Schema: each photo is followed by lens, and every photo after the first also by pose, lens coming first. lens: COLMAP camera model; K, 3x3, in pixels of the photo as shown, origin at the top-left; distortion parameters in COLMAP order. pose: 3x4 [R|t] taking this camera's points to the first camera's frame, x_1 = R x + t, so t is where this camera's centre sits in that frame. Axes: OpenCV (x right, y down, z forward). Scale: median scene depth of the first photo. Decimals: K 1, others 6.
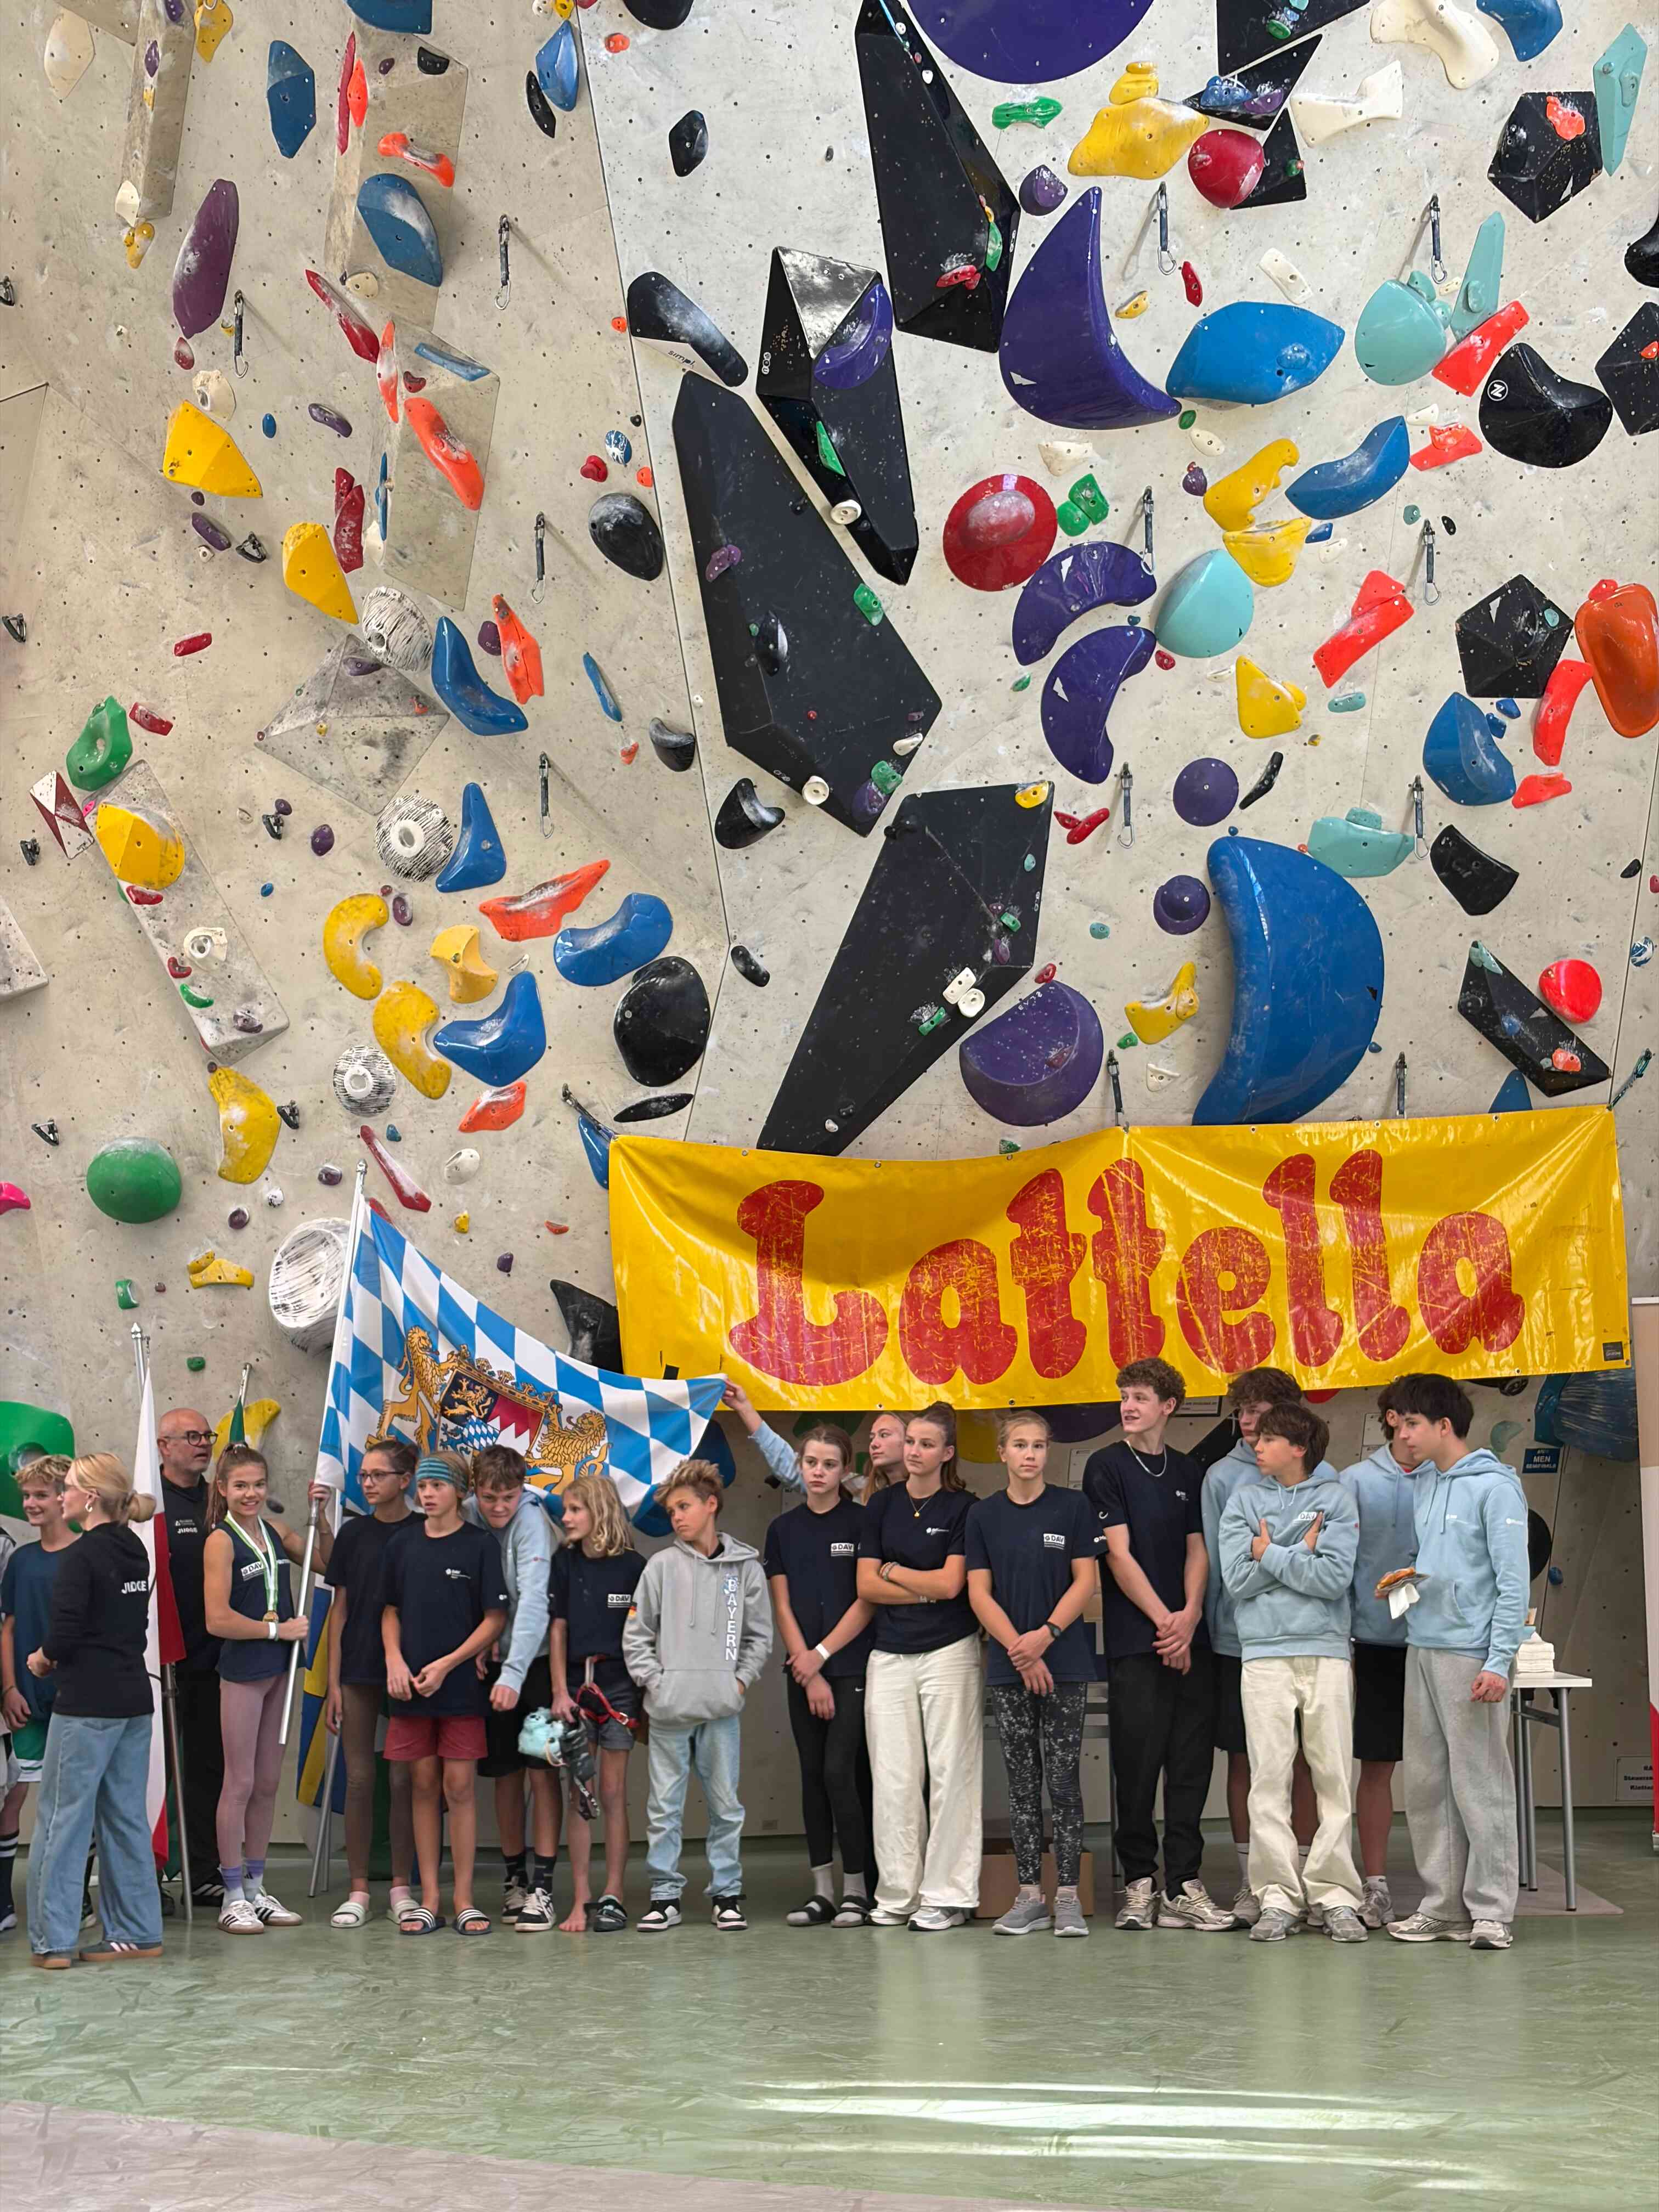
lens RADIAL K [[3348.7, 0, 821.4], [0, 3348.7, 1107.9], [0, 0, 1]] dist [0.163624, 0.000000]
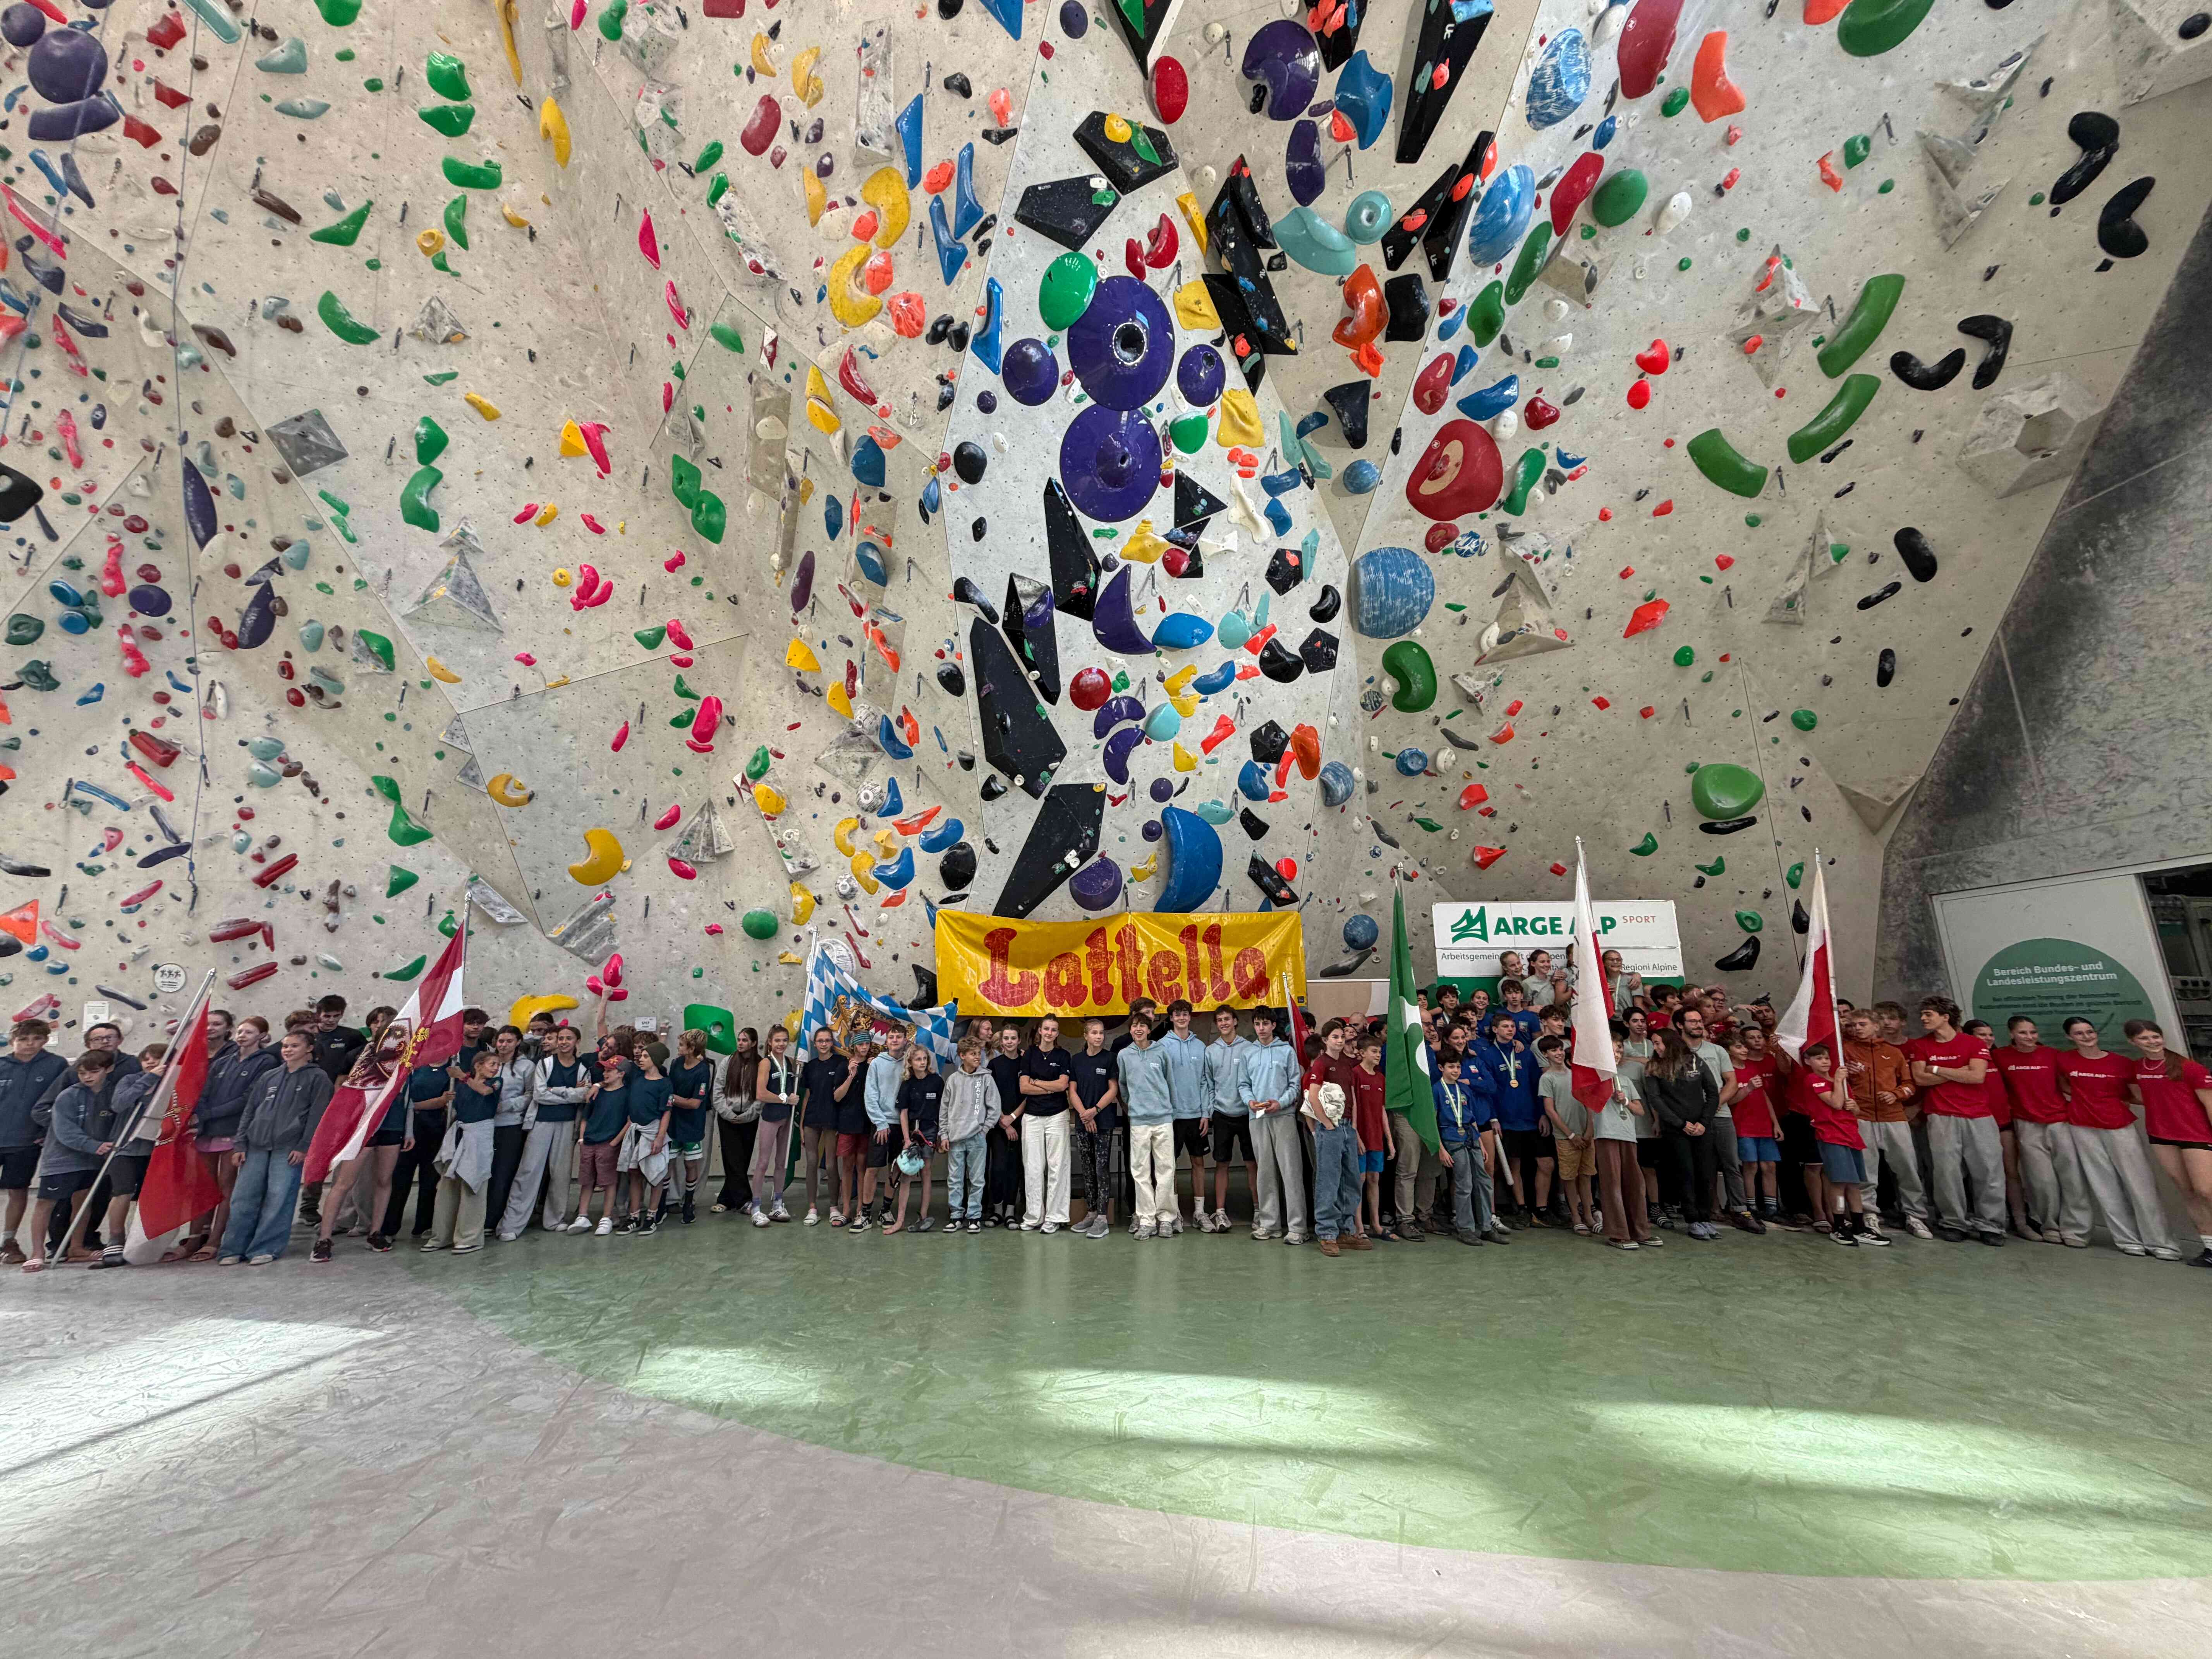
lens RADIAL K [[886.9, 0, 1099.4], [0, 886.9, 832.8], [0, 0, 1]] dist [0.002631, 0.000019]
pose [[0.996116, 0.037580, 0.079624, 0.007217], [-0.028215, 0.992891, -0.115635, 0.026360], [-0.083403, 0.112939, 0.990095, 0.293986]]
